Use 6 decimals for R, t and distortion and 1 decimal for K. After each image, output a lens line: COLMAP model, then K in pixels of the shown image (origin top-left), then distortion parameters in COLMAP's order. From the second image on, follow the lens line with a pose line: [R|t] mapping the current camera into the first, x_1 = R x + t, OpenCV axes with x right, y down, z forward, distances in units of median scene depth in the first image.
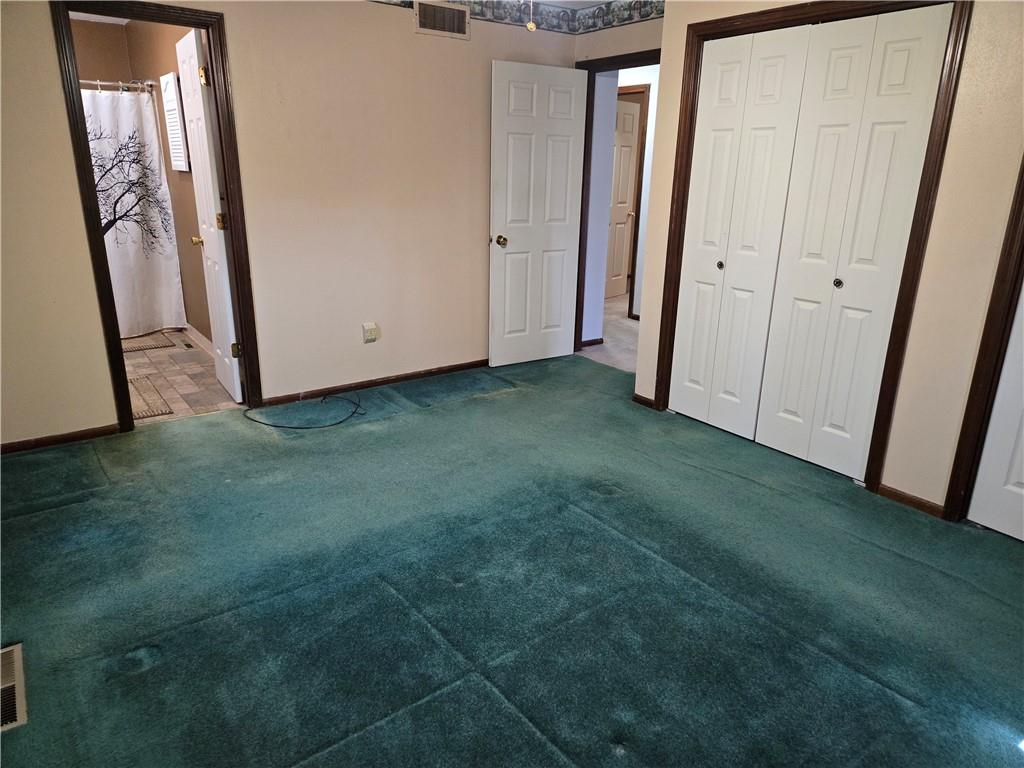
lens RADIAL K [[692.2, 0, 514.8], [0, 692.2, 381.9], [0, 0, 1]] dist [0.063630, -0.026209]
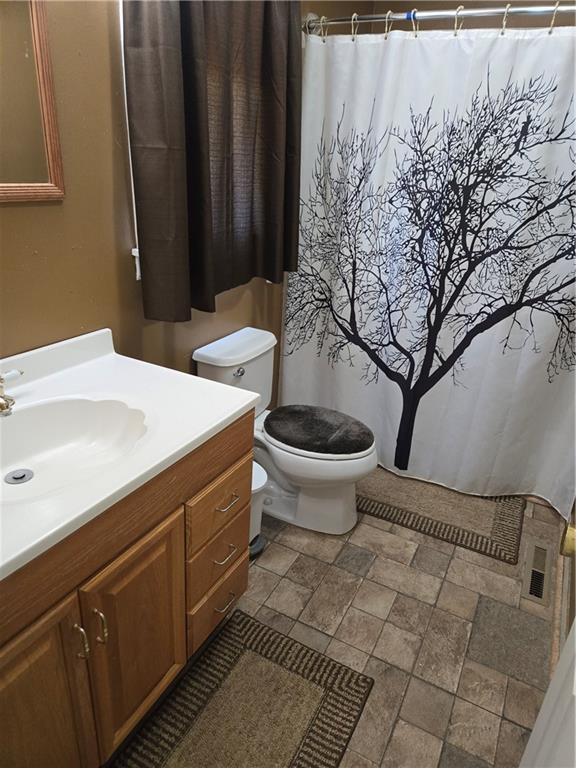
lens RADIAL K [[519.2, 0, 289.6], [0, 519.2, 388.5], [0, 0, 1]] dist [0.063630, -0.026209]
pose [[0.440802, 0.375567, -0.815257, -0.301995], [-0.312650, 0.915623, 0.252755, -0.217875], [0.841394, 0.143475, 0.521029, 0.665516]]
